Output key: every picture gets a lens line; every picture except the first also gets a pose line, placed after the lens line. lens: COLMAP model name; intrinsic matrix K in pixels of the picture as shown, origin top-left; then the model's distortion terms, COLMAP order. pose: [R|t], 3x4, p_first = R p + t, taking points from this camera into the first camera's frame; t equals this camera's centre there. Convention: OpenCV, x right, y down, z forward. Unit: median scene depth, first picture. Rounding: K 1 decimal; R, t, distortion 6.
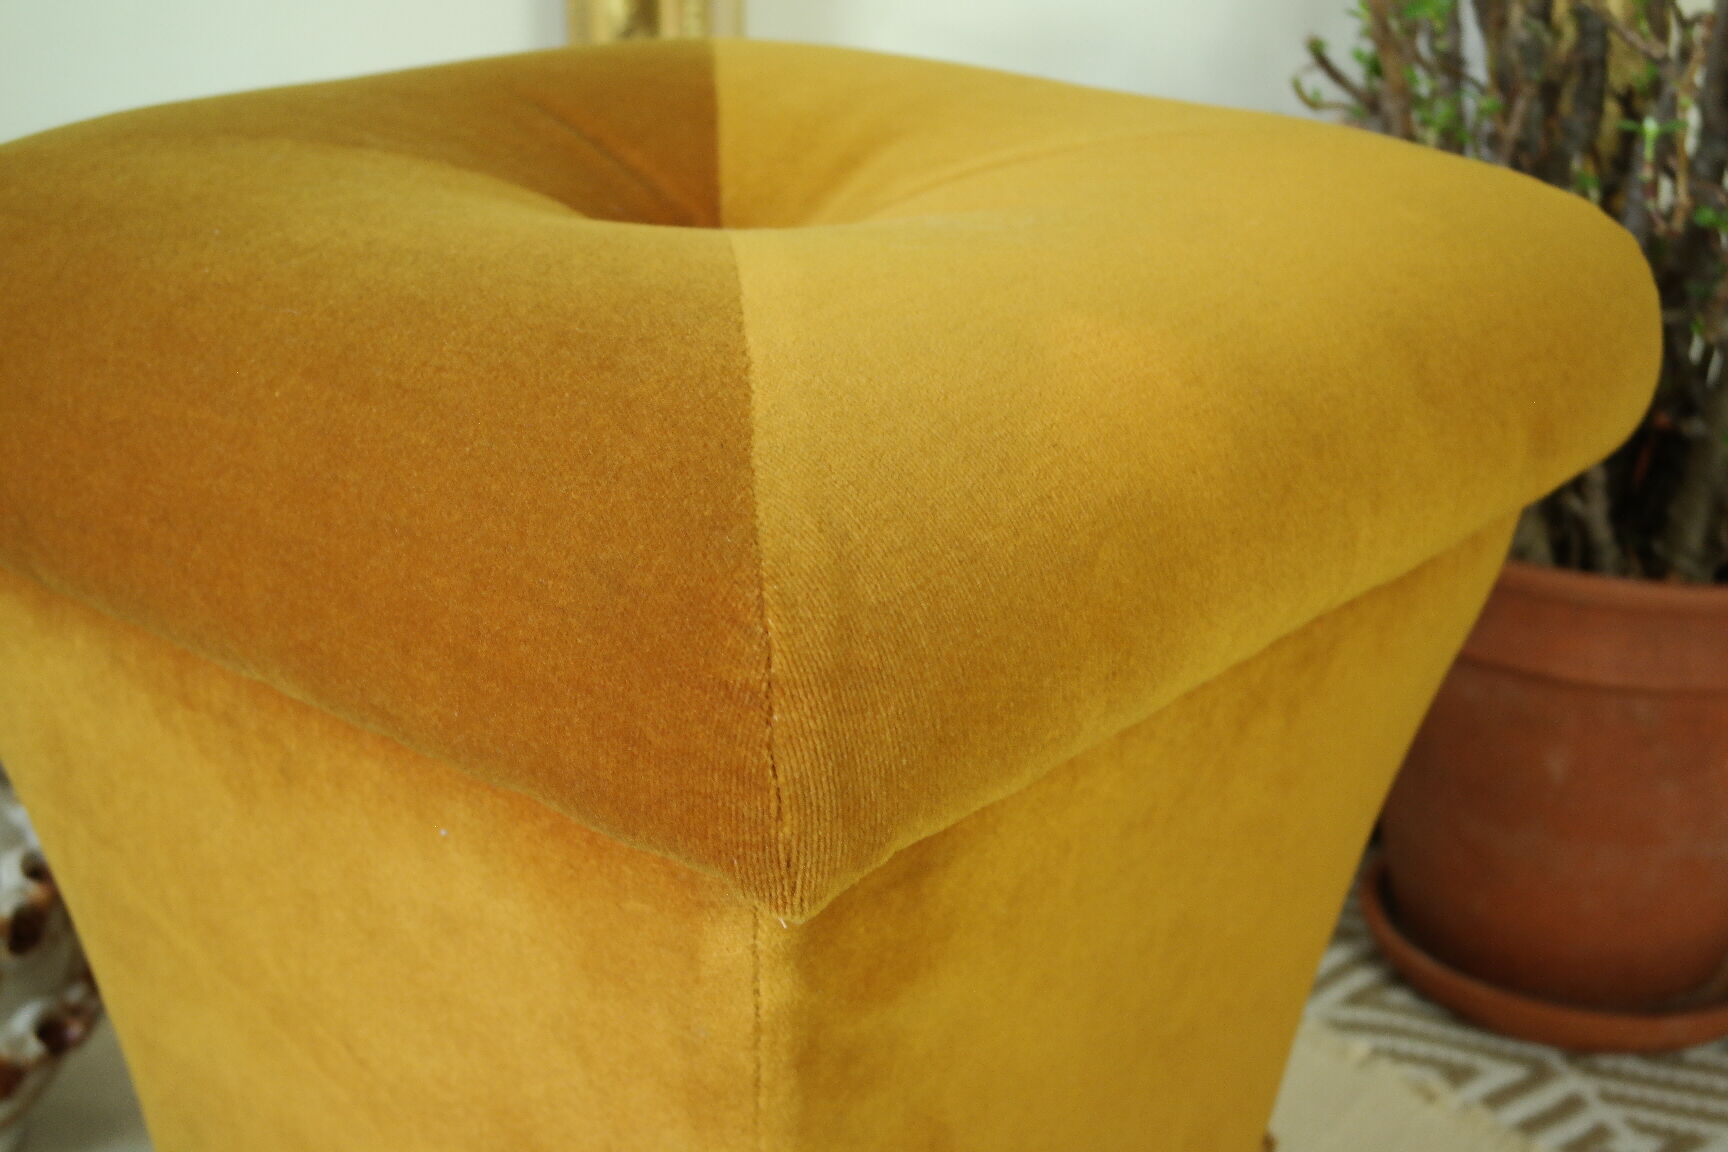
lens RADIAL K [[2531.9, 0, 852.3], [0, 2531.9, 580.8], [0, 0, 1]] dist [-0.001861, 0.000000]
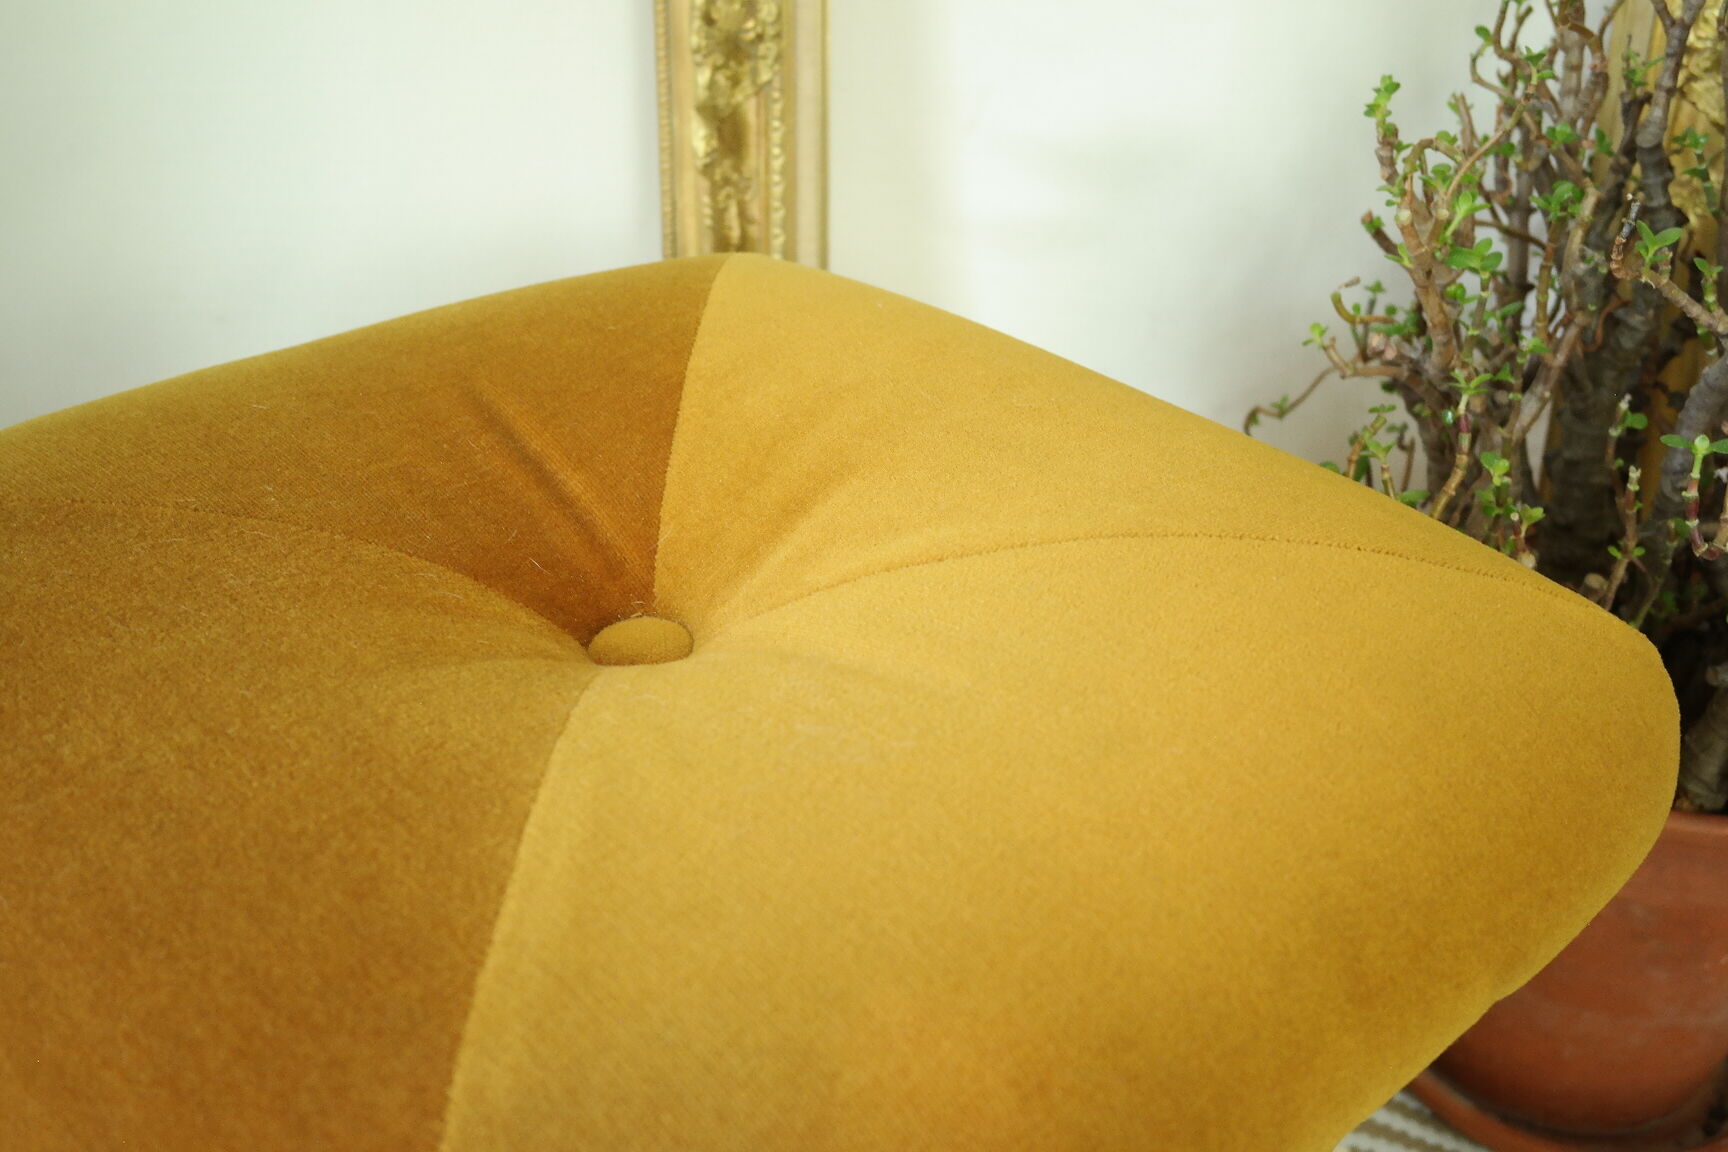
lens RADIAL K [[1878.8, 0, 859.4], [0, 1878.8, 574.6], [0, 0, 1]] dist [-0.016127, 0.000000]
pose [[0.992108, 0.058251, -0.111035, 0.101620], [-0.041714, 0.988429, 0.145834, -0.244191], [0.118246, -0.140051, 0.983058, 0.319414]]
